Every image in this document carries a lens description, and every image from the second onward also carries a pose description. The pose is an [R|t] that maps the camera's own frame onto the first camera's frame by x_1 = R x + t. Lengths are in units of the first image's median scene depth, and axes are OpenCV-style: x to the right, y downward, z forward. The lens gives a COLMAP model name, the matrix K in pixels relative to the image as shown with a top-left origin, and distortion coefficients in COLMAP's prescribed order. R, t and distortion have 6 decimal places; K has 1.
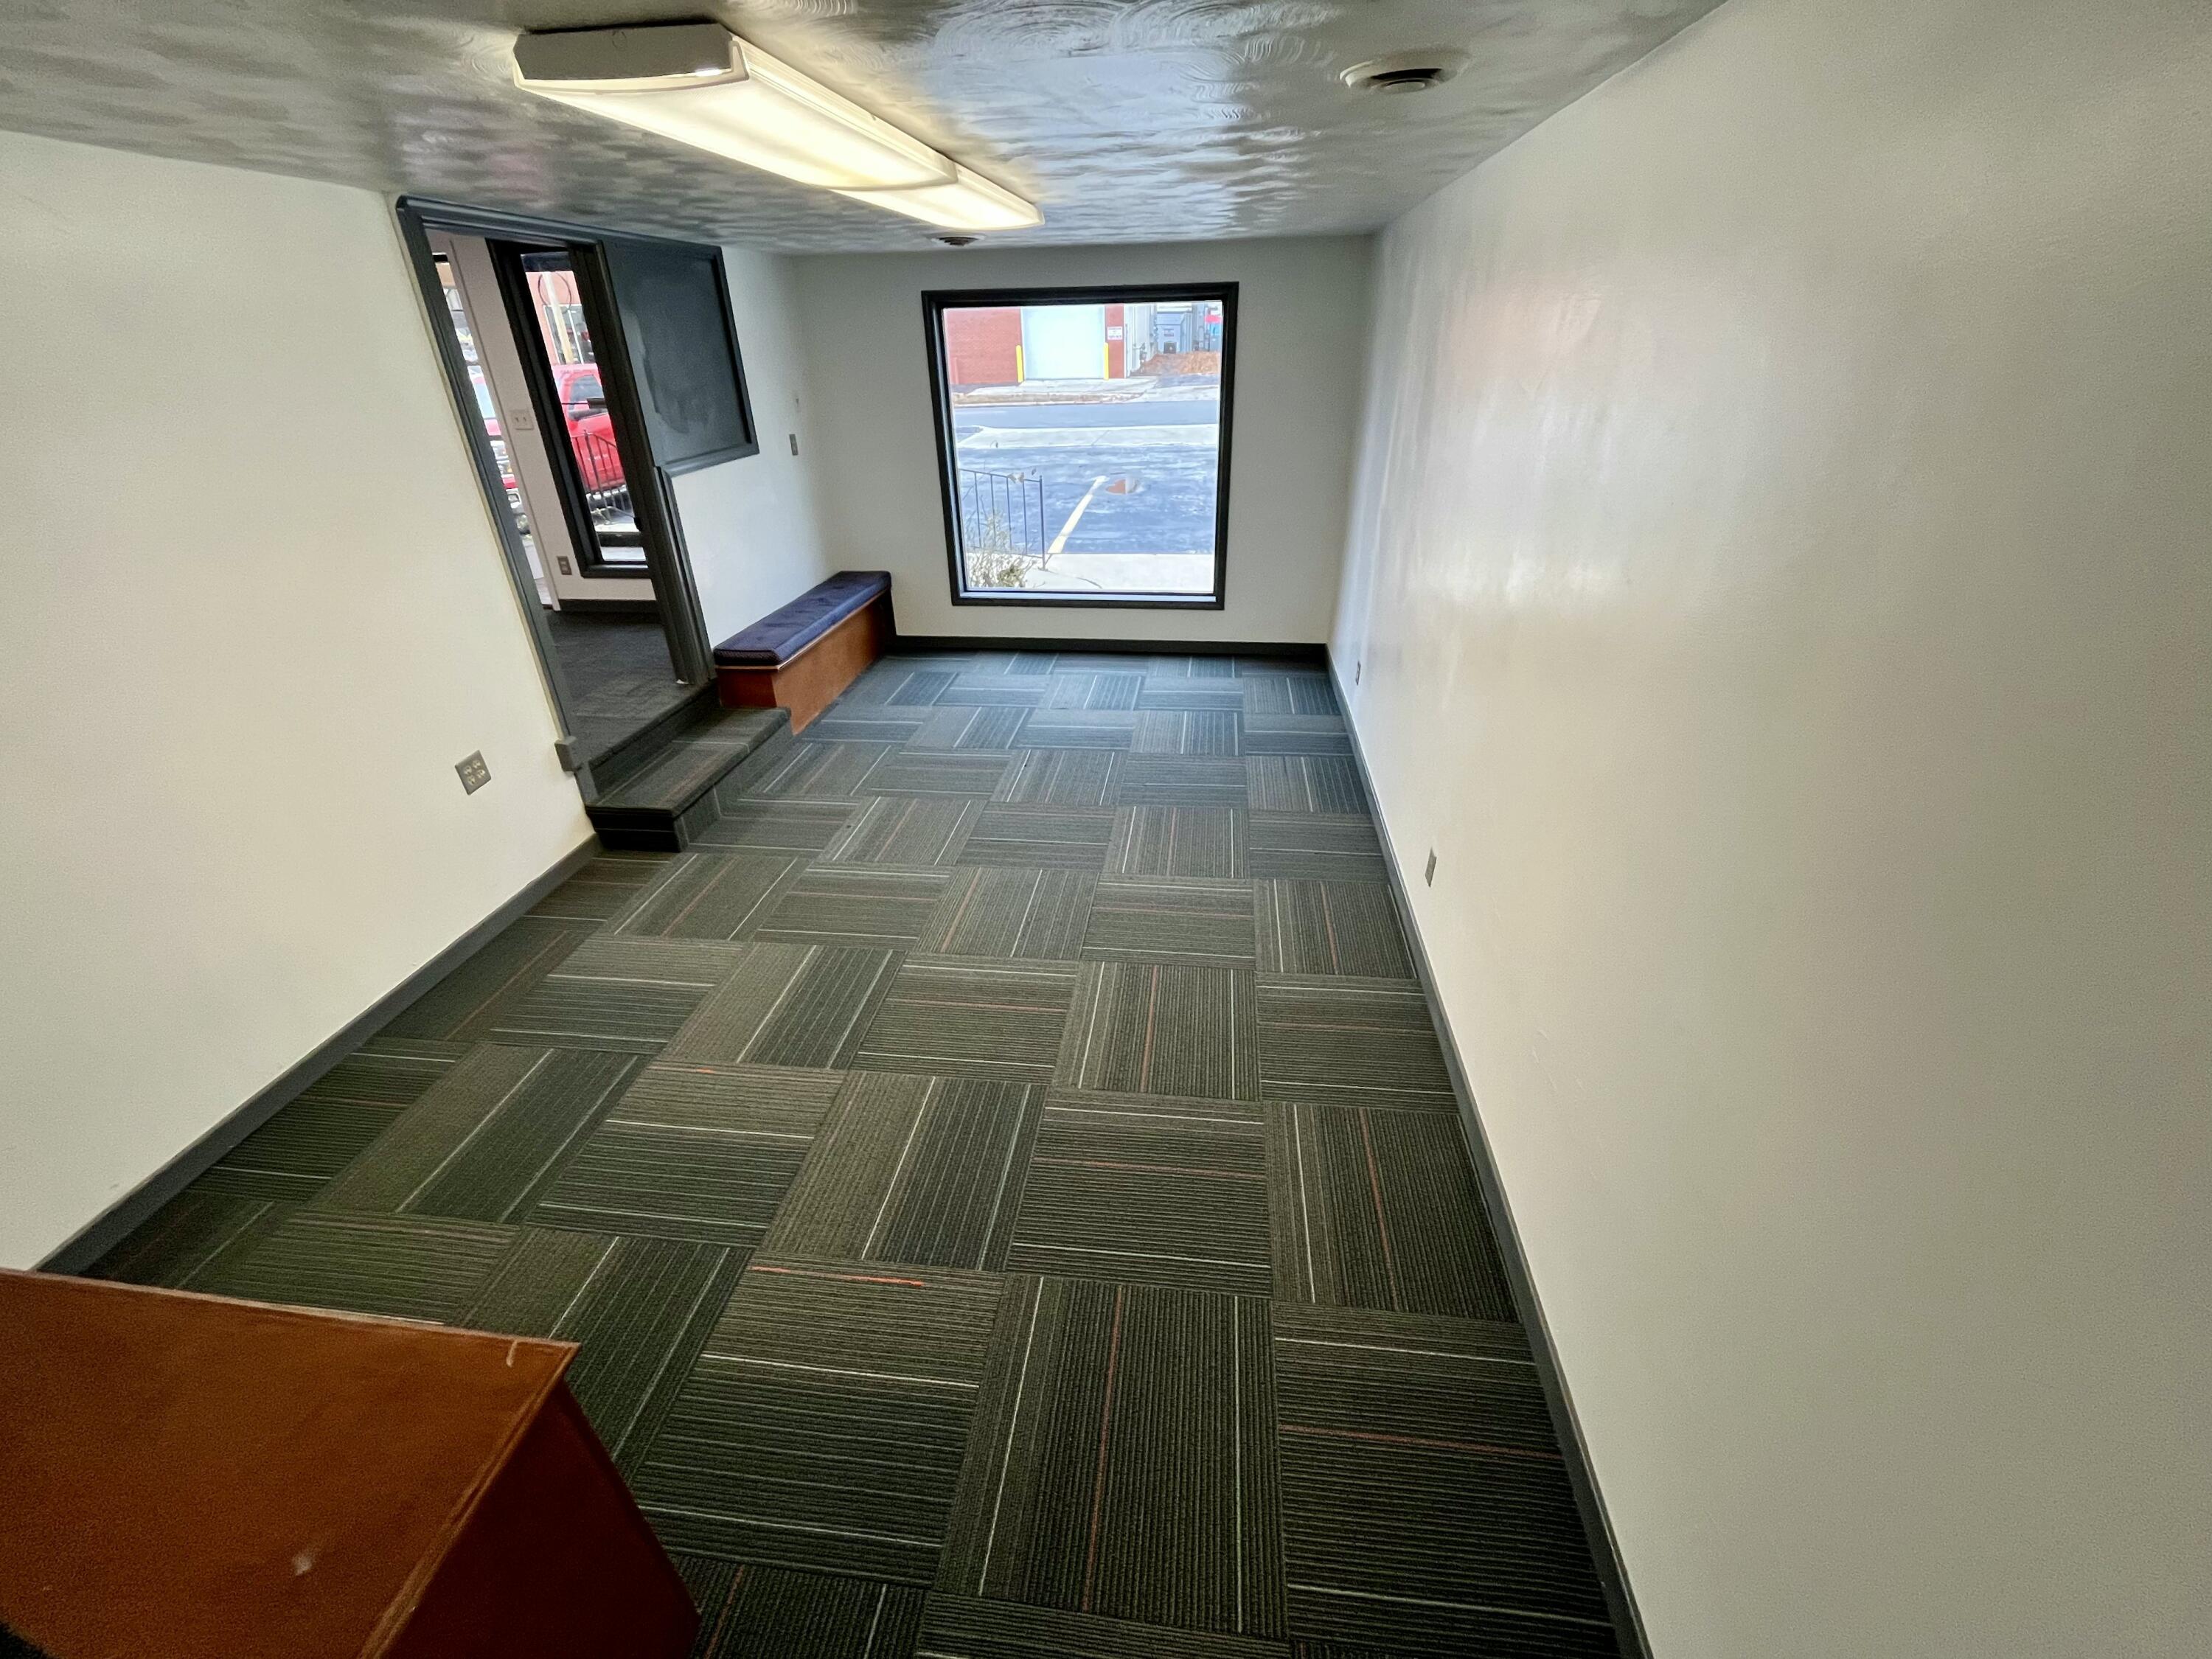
lens RADIAL K [[909.7, 0, 1097.6], [0, 909.7, 826.6], [0, 0, 1]] dist [-0.001625, -0.000690]
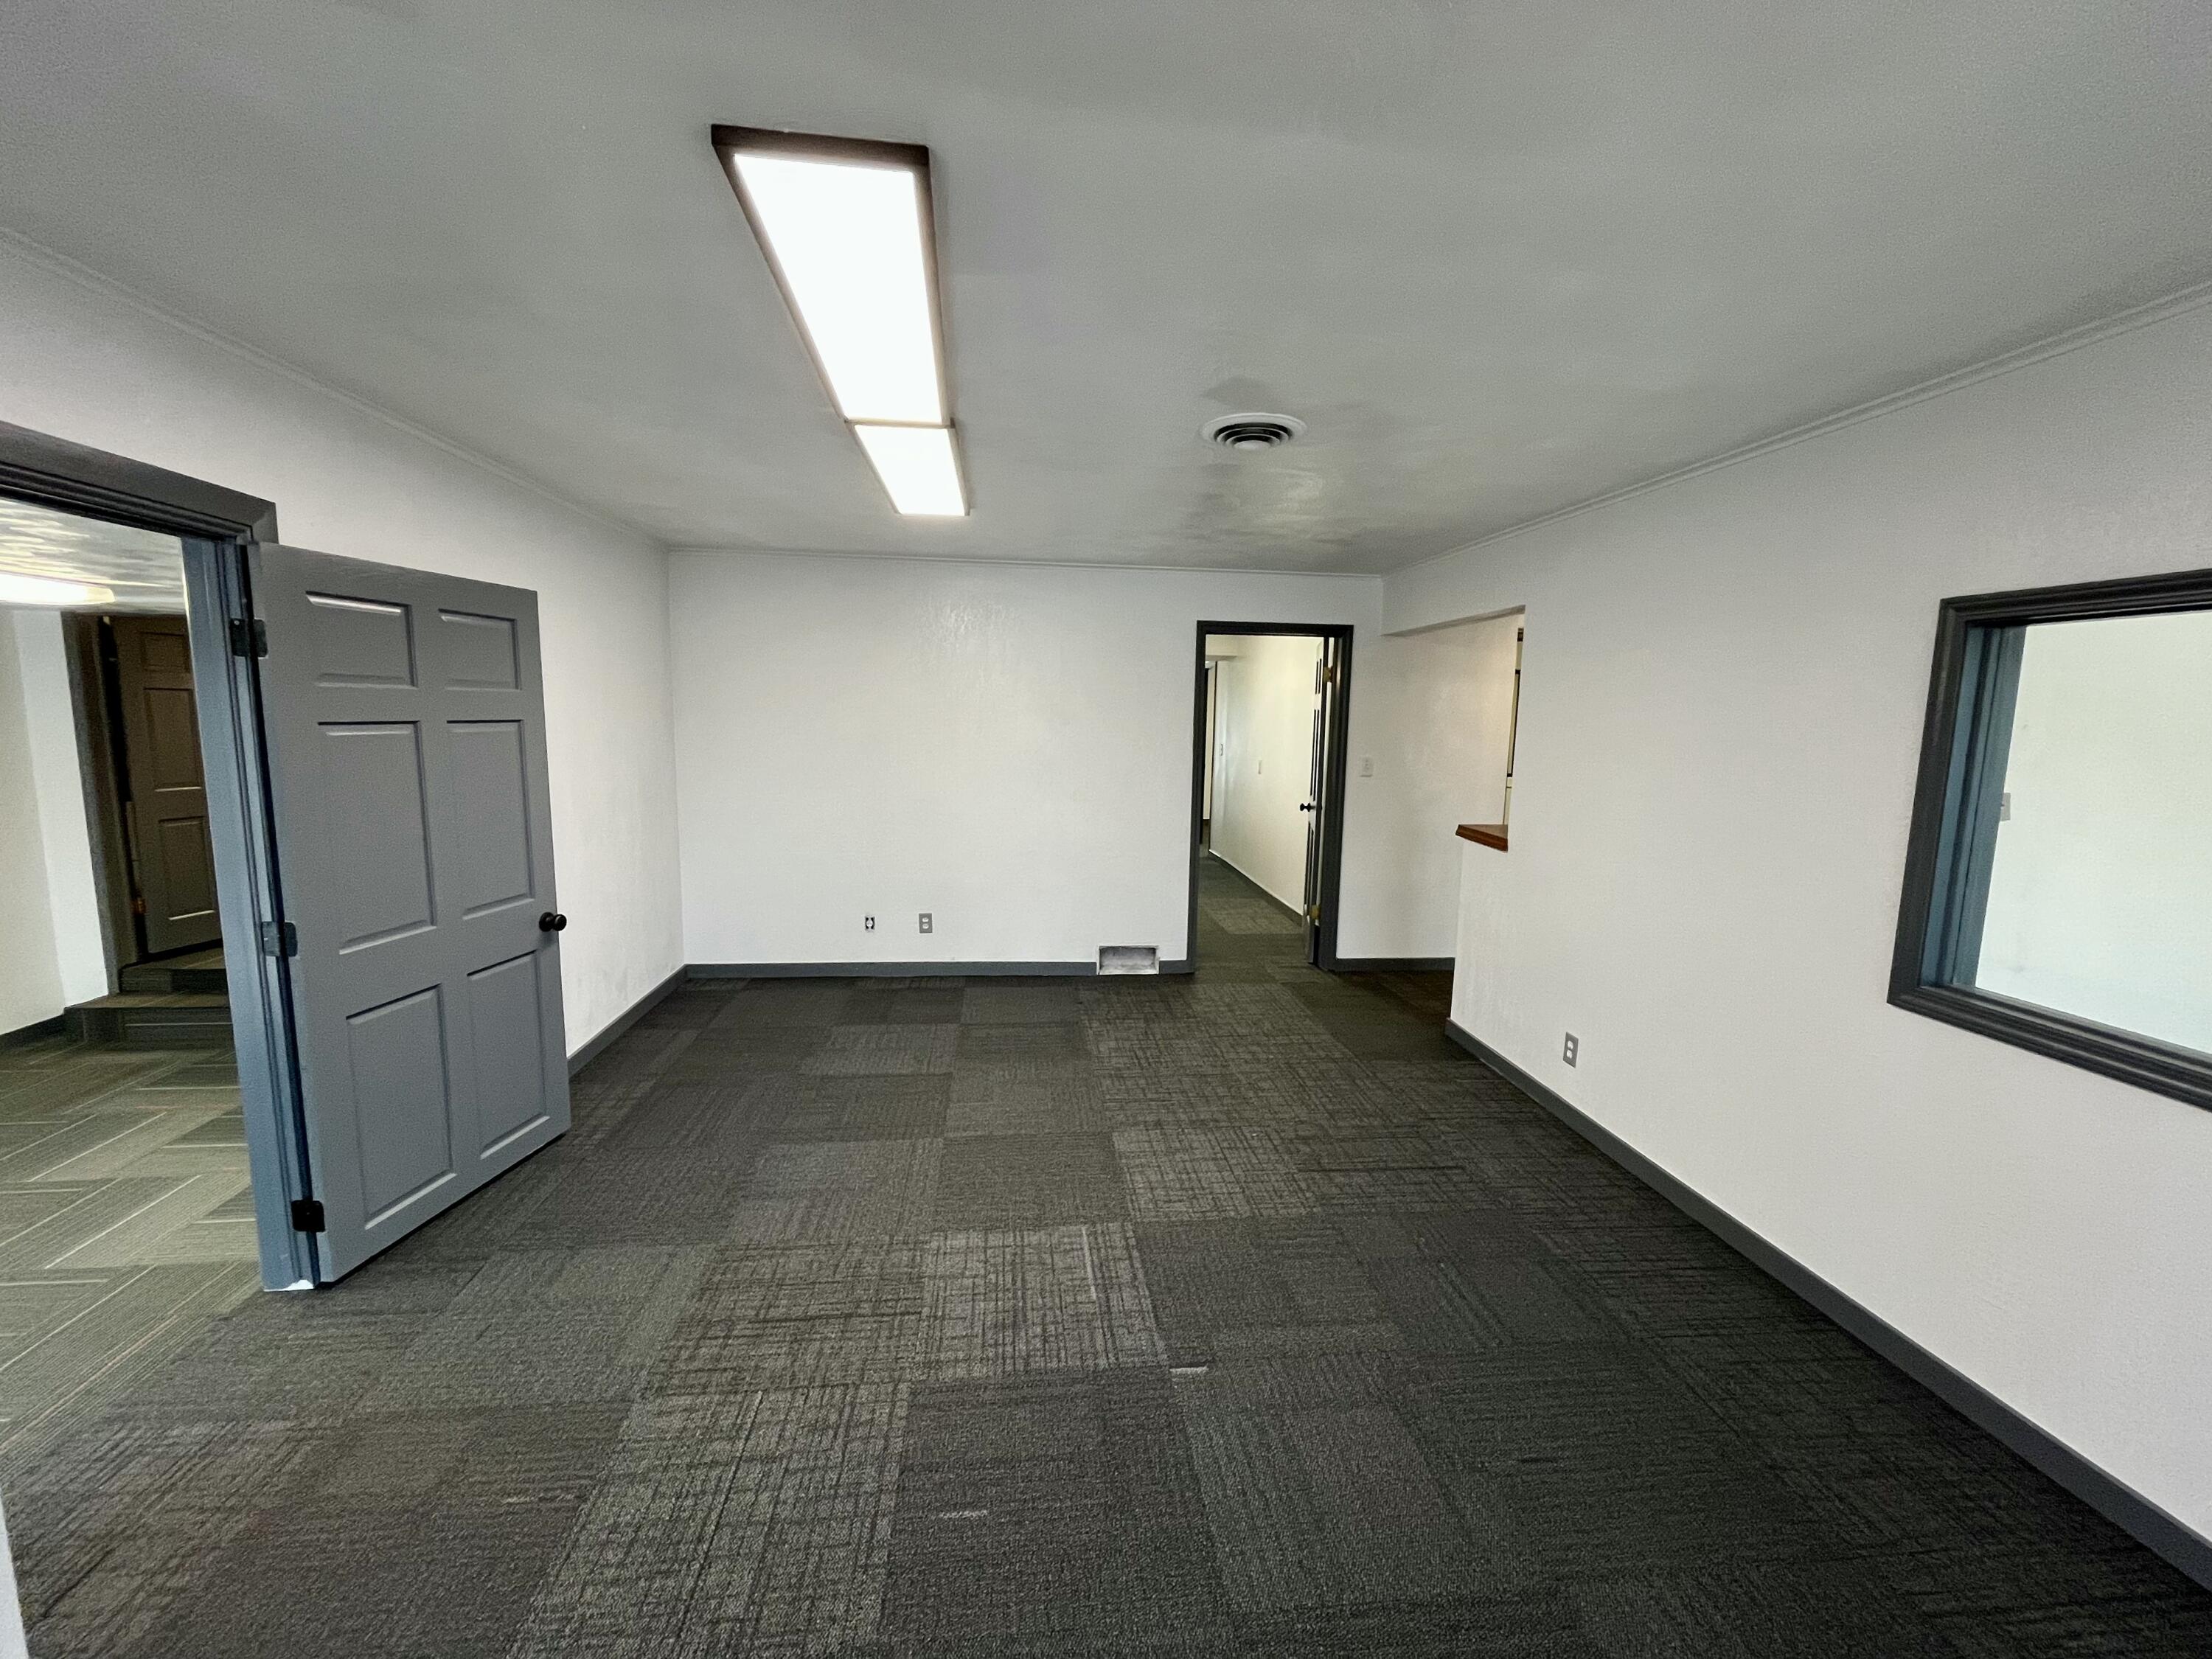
lens RADIAL K [[894.2, 0, 1106.0], [0, 894.2, 829.5], [0, 0, 1]] dist [-0.001116, -0.000438]
pose [[-0.971344, 0.033950, -0.235240, -1.161538], [-0.111156, 0.809948, 0.575872, -0.874244], [0.210083, 0.585518, -0.782965, 1.671867]]
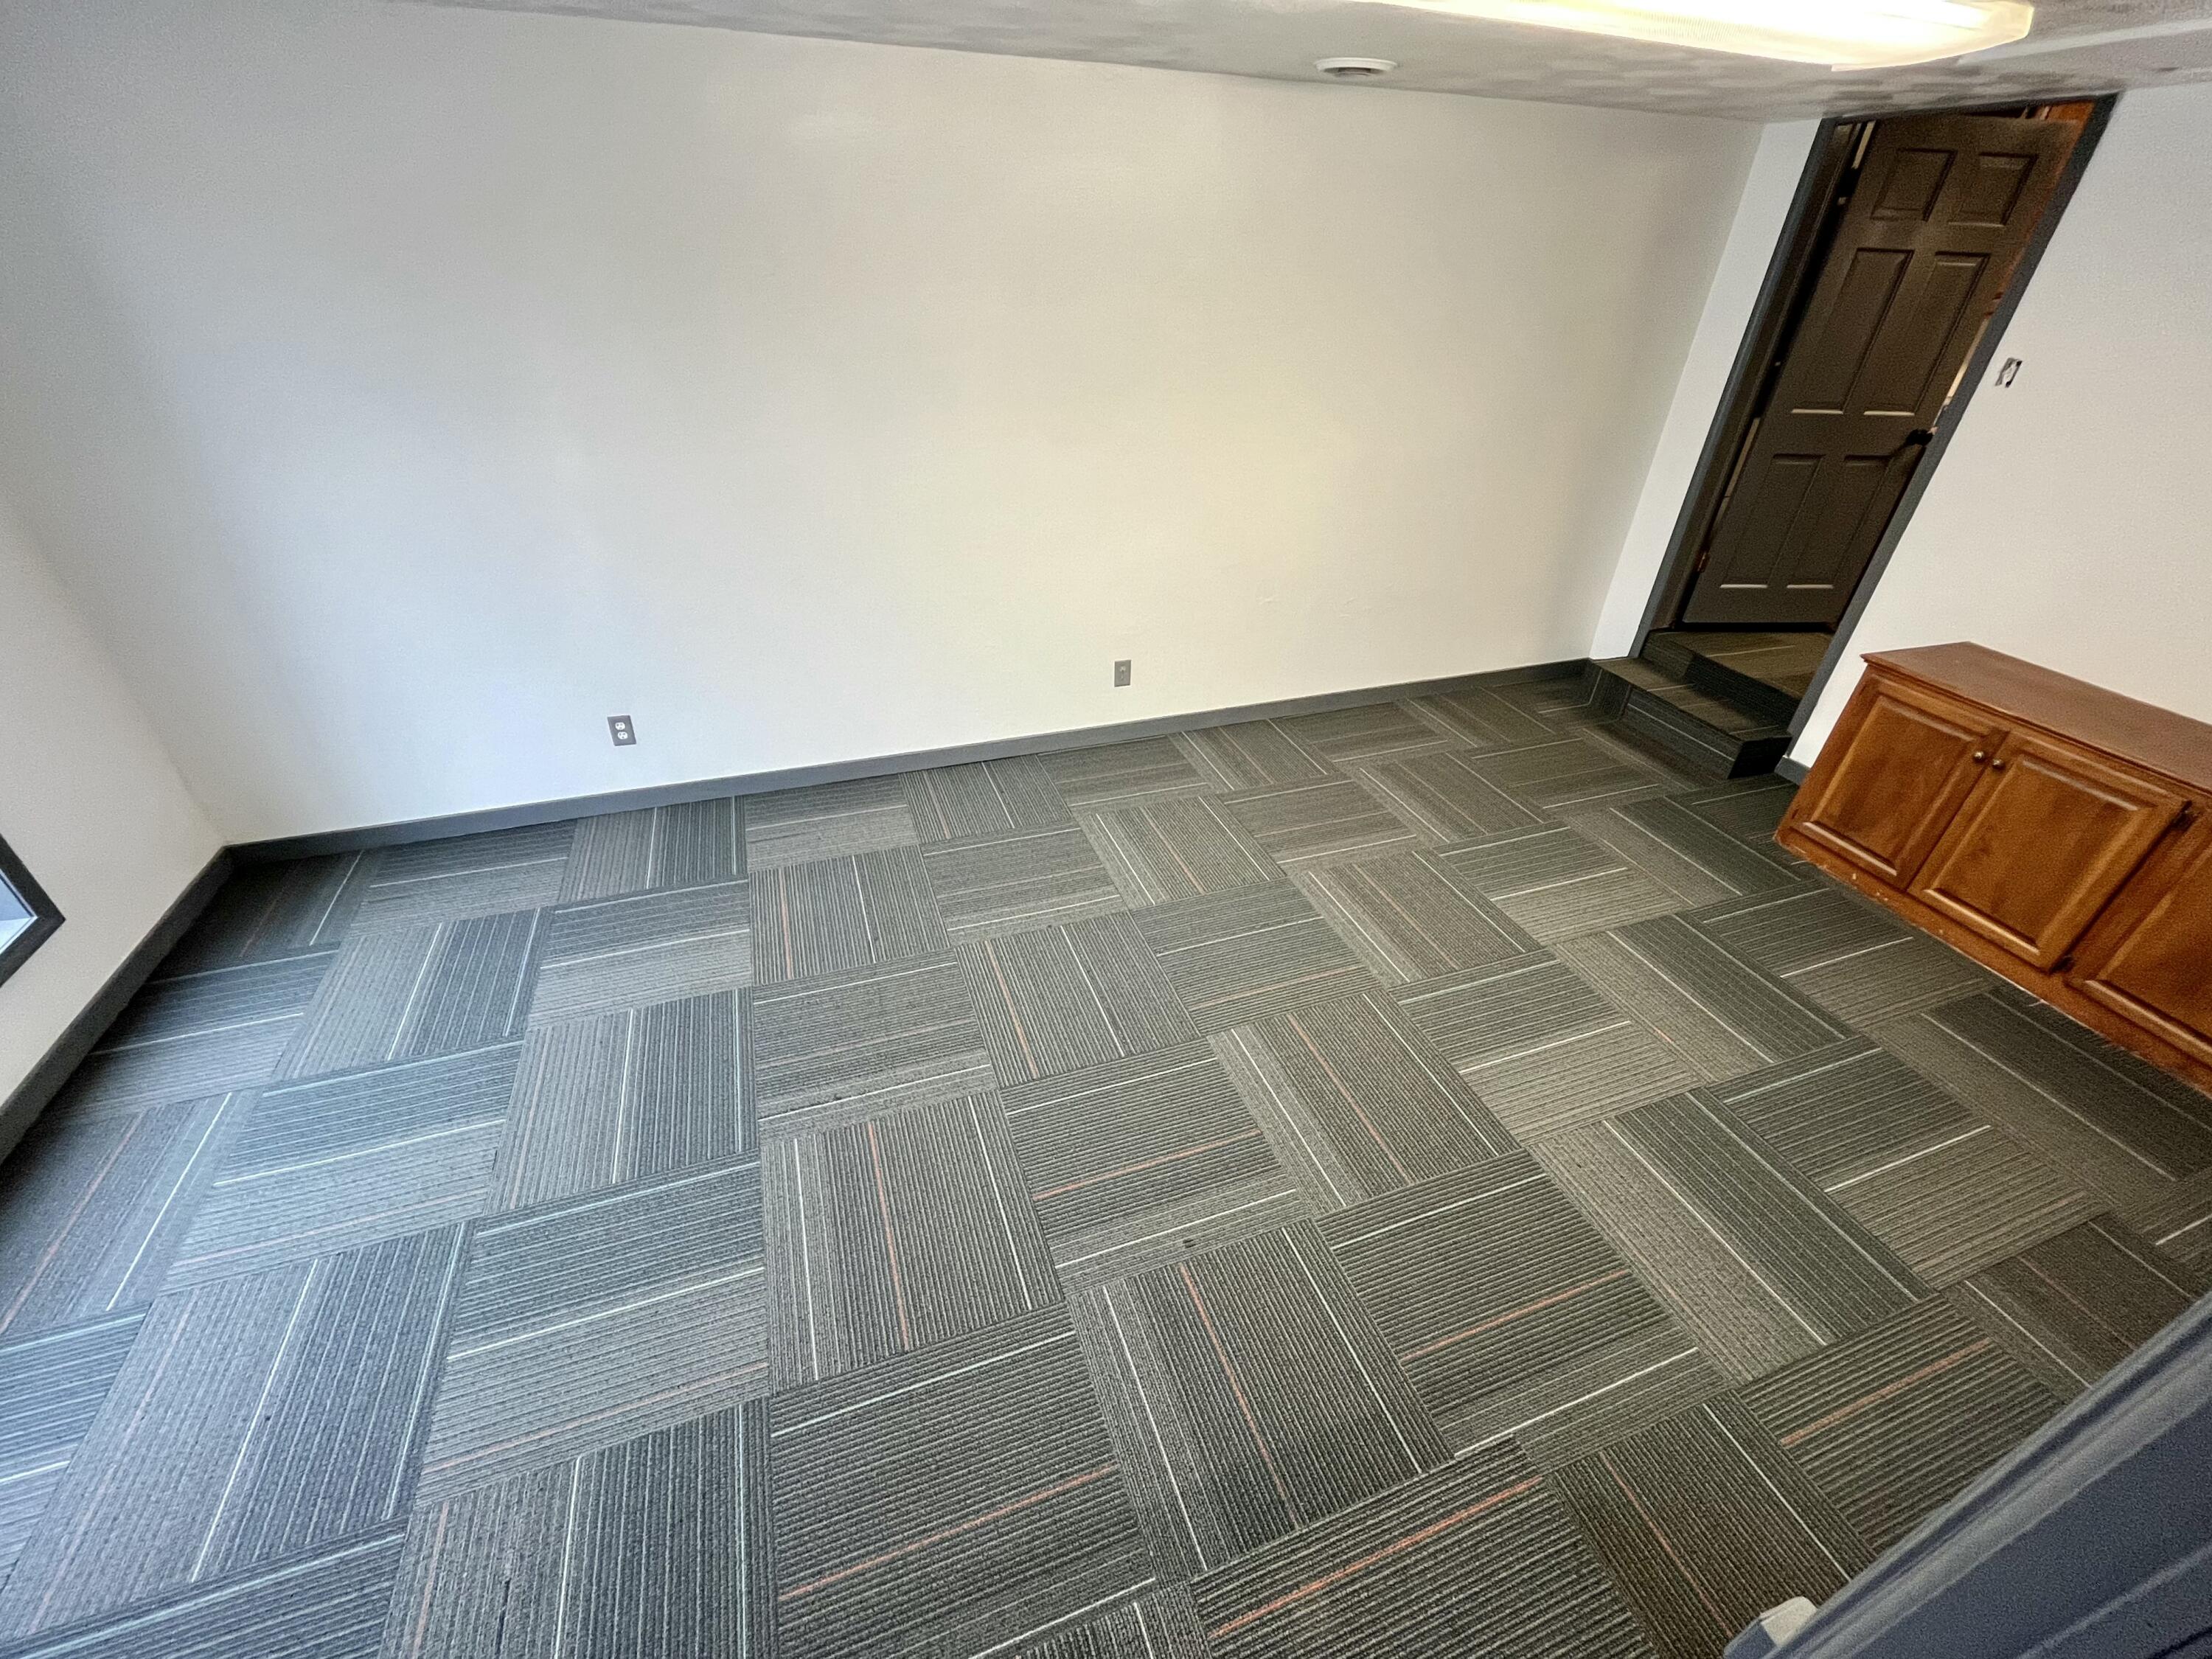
lens RADIAL K [[909.7, 0, 1097.6], [0, 909.7, 826.6], [0, 0, 1]] dist [-0.001625, -0.000690]
pose [[-0.440647, -0.482747, 0.756826, -0.654604], [0.412557, 0.639874, 0.648351, -0.624267], [-0.797262, 0.597928, -0.082798, 1.179257]]
